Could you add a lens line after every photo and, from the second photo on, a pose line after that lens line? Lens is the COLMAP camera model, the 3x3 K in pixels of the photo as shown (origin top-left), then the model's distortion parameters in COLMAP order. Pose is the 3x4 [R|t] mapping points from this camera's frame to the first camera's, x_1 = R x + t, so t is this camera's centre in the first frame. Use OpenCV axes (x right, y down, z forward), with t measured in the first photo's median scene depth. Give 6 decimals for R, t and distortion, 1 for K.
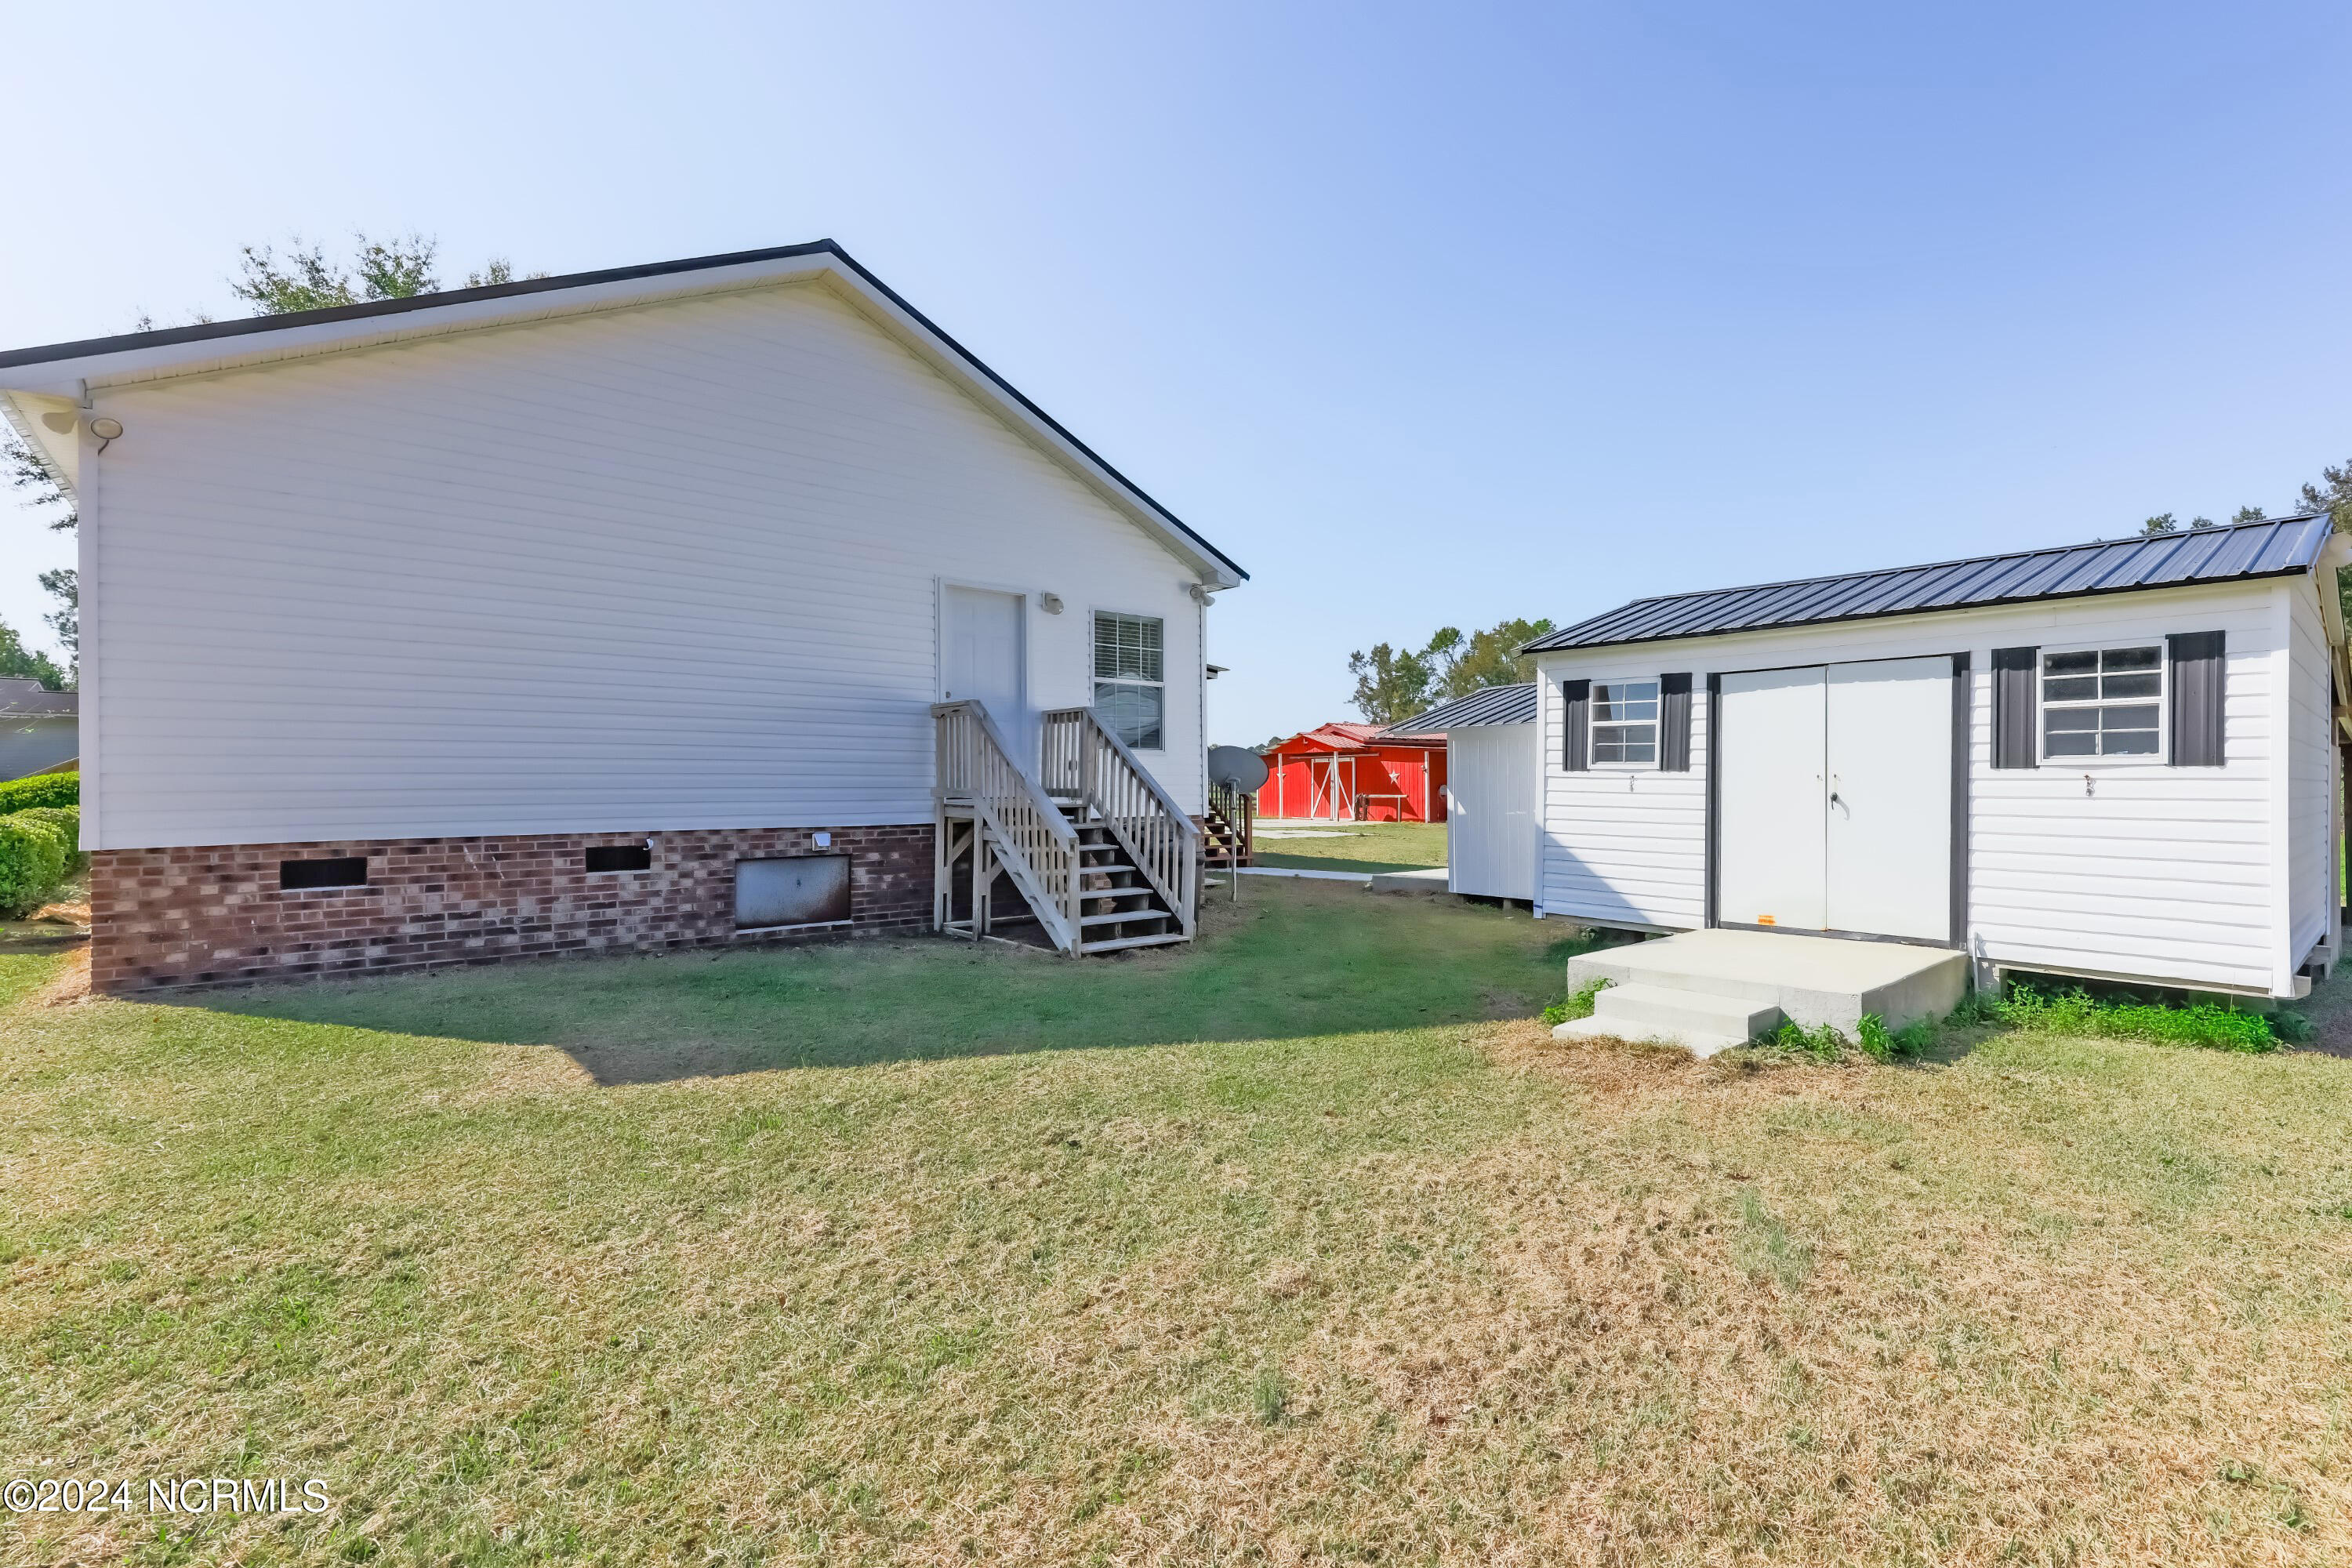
lens RADIAL K [[1046.9, 0, 1325.5], [0, 1046.9, 783.4], [0, 0, 1]] dist [0.008753, -0.000117]
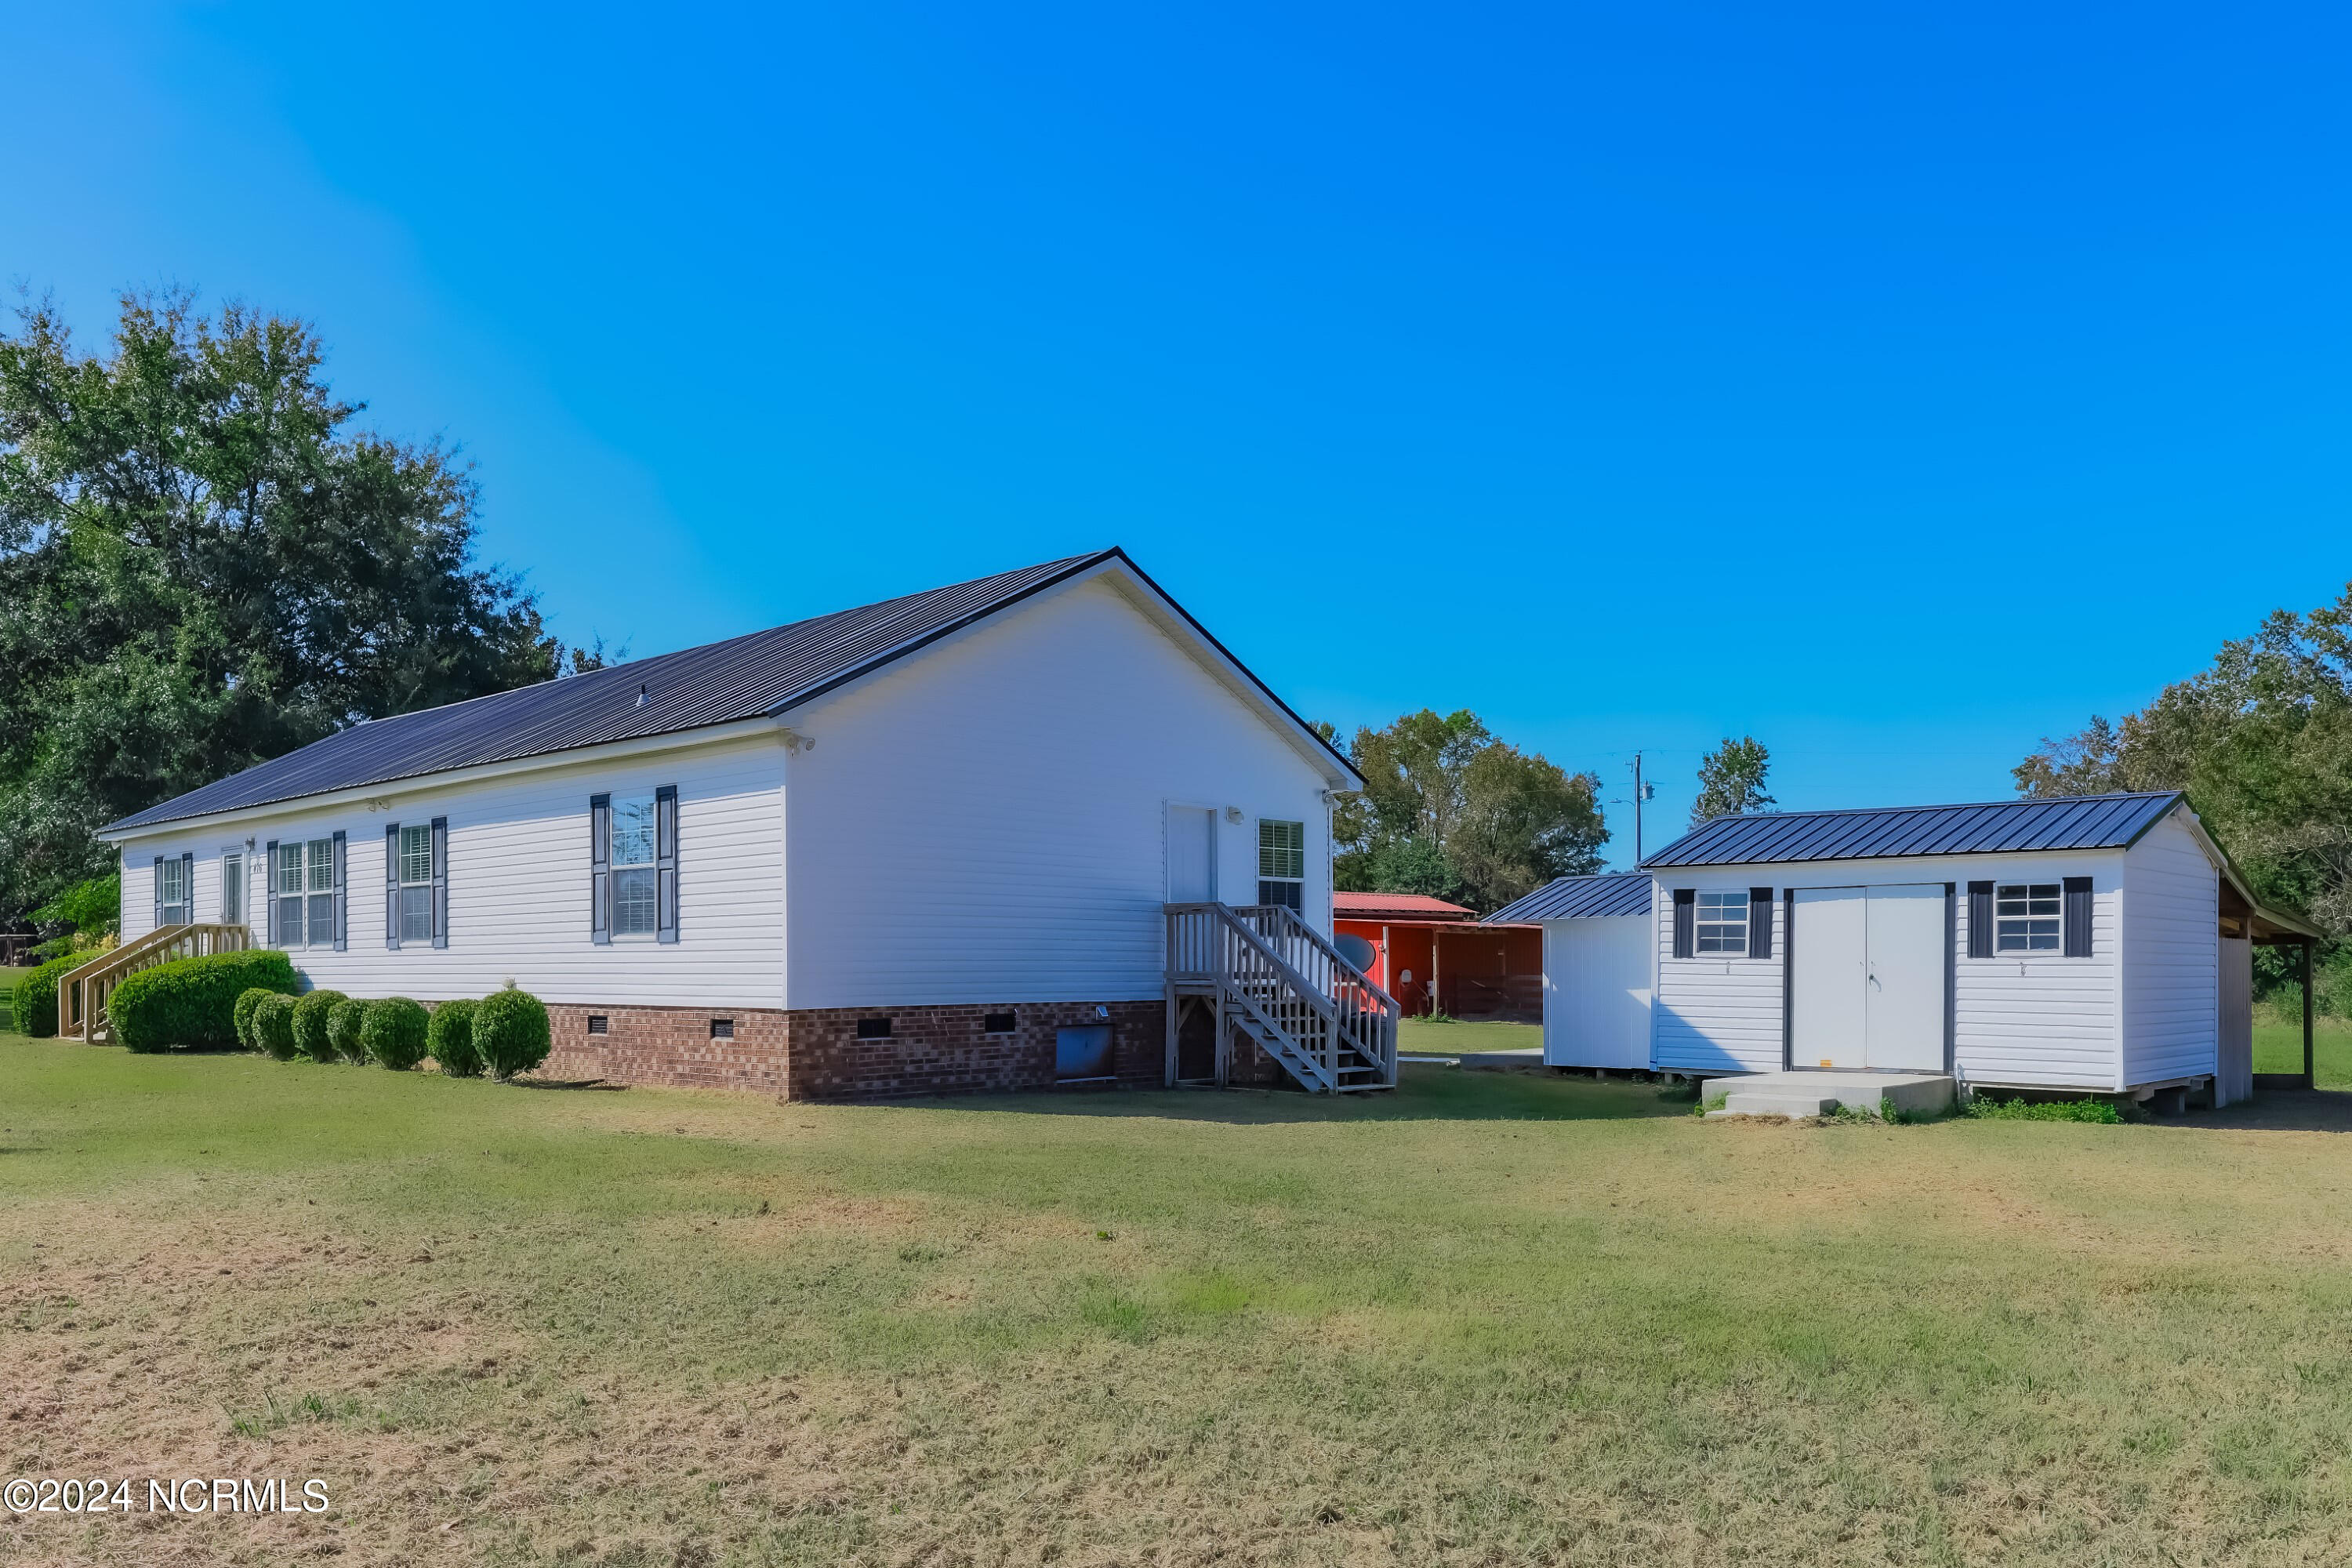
lens RADIAL K [[1767.2, 0, 1188.8], [0, 1767.2, 970.1], [0, 0, 1]] dist [0.004346, 0.000145]
pose [[0.997919, -0.000507, 0.064478, -0.591848], [0.000420, 0.999999, 0.001358, 0.000146], [-0.064478, -0.001328, 0.997918, -1.326683]]
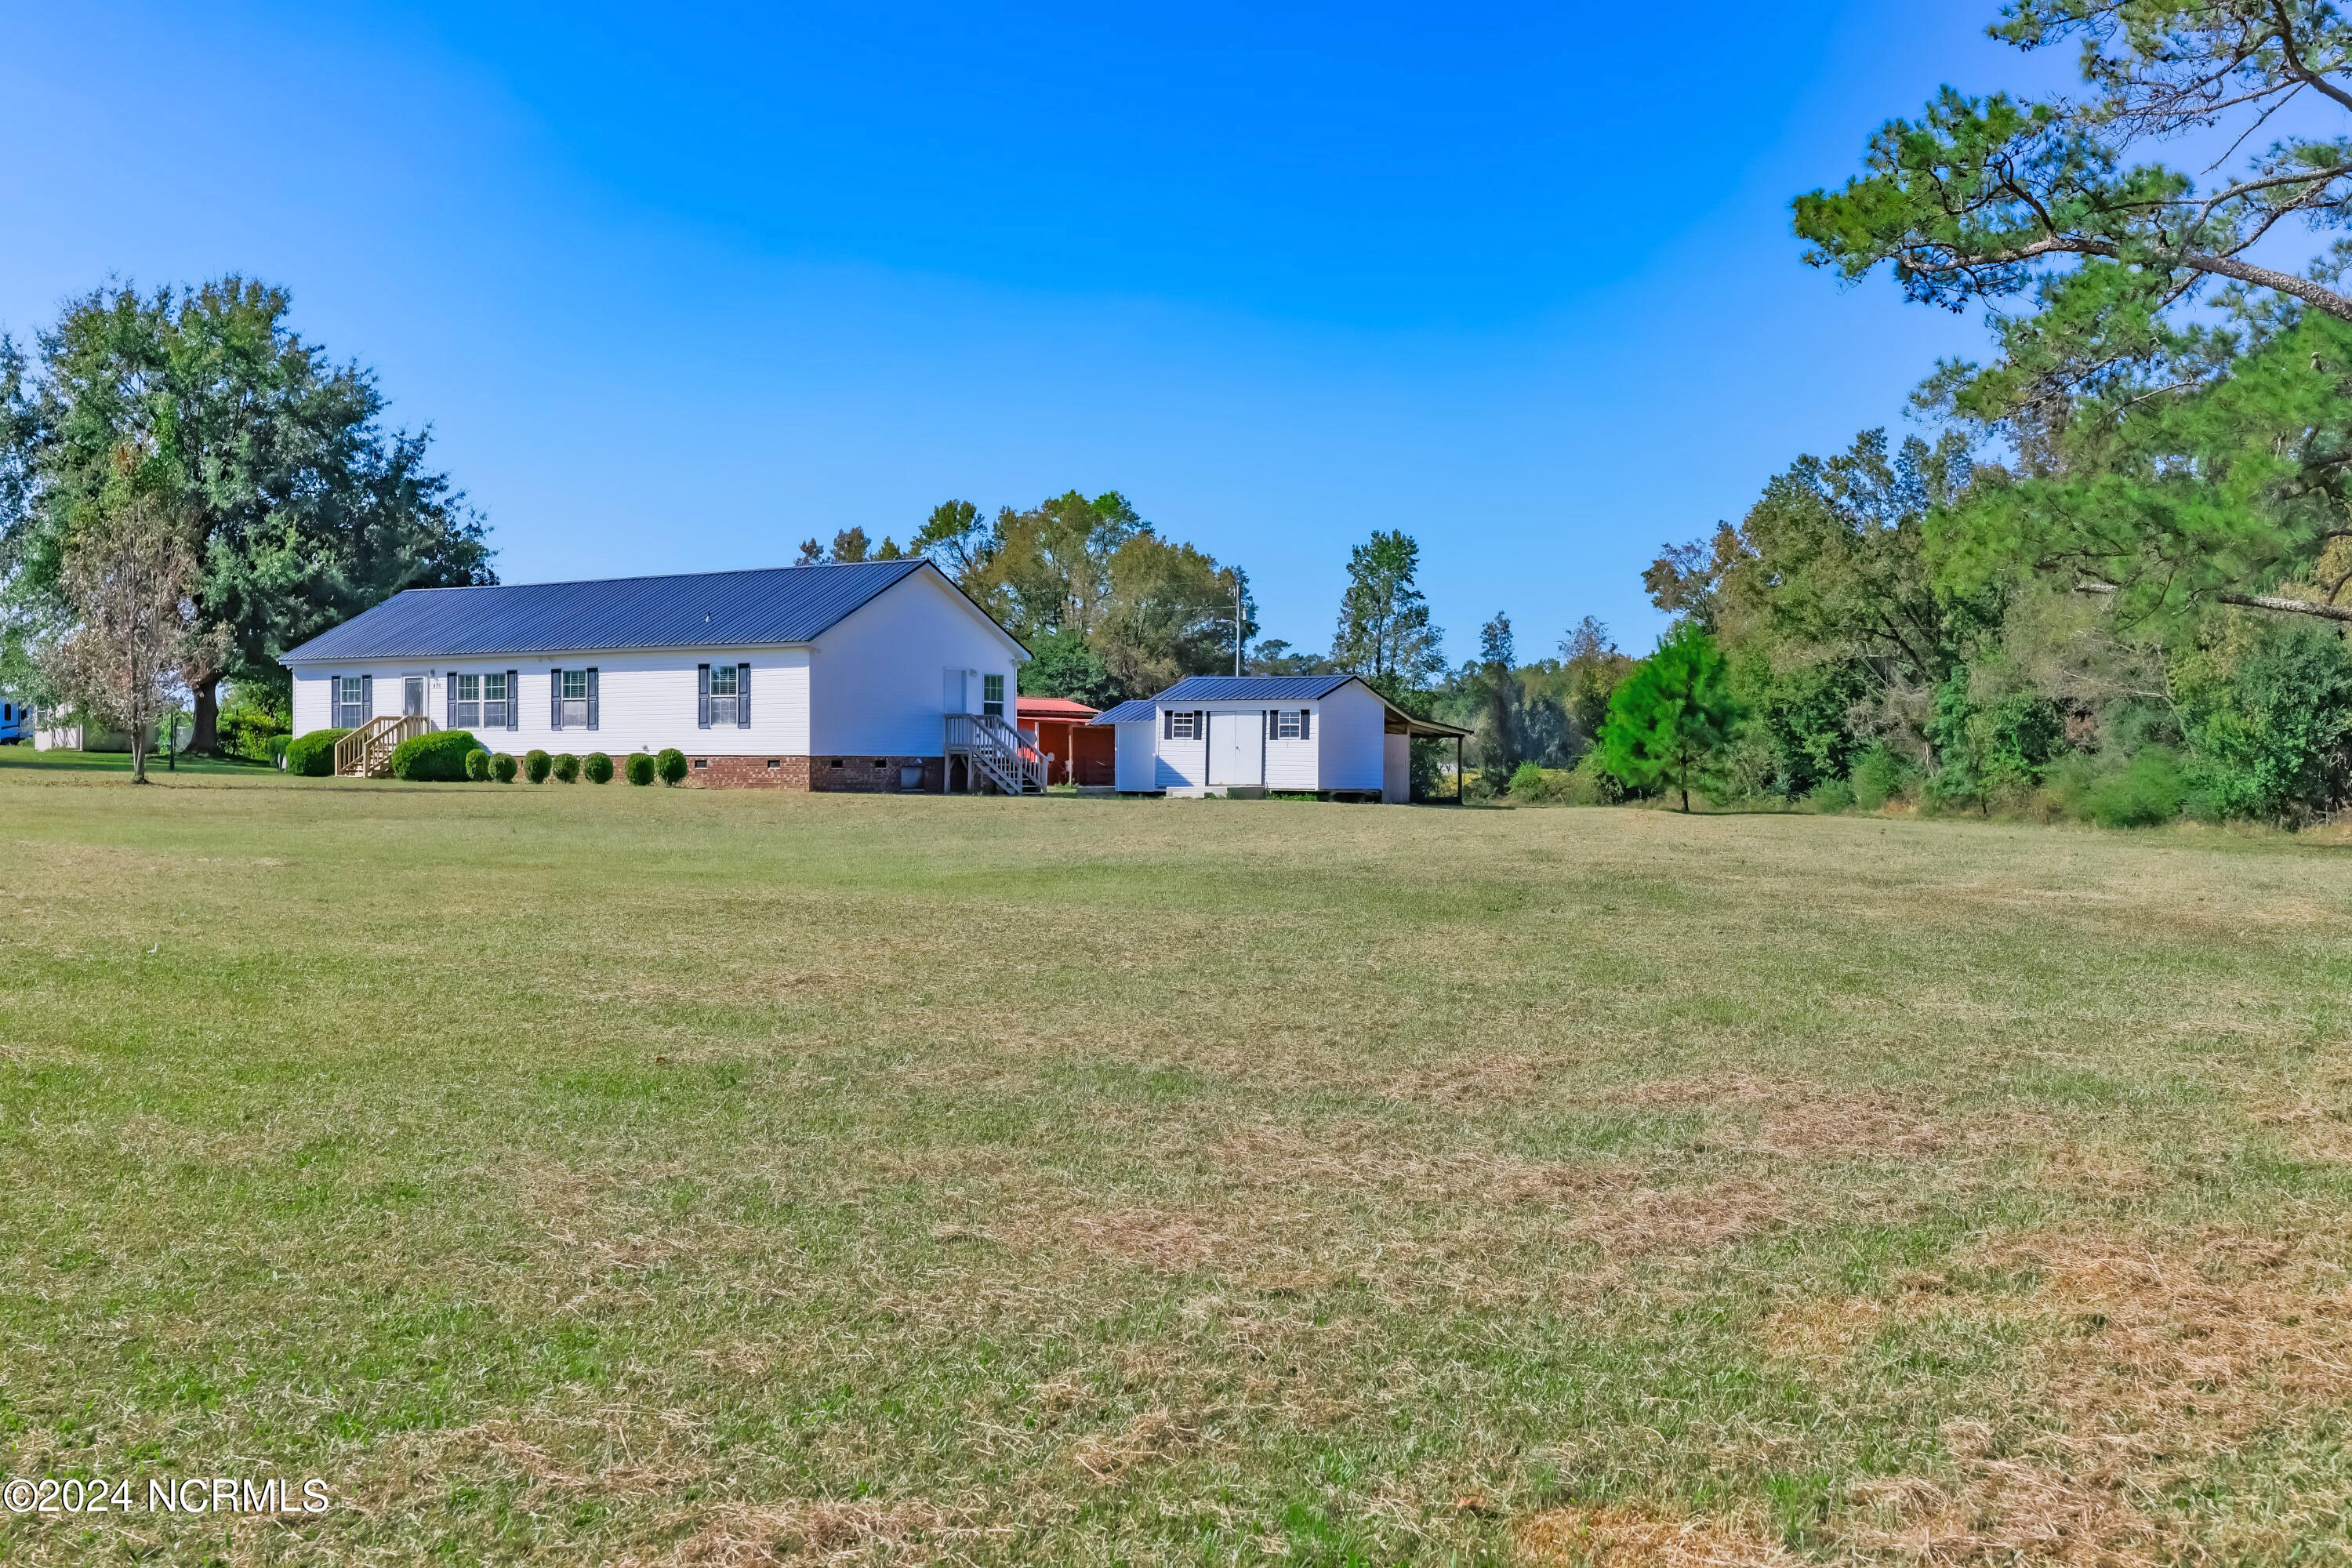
lens RADIAL K [[2309.6, 0, 1176.0], [0, 2309.6, 784.0], [0, 0, 1]] dist [-0.003051, 0.010132]
pose [[0.970927, 0.005602, 0.239309, -1.548800], [-0.007112, 0.999960, 0.005448, 0.093063], [-0.239269, -0.006992, 0.970928, -6.361671]]
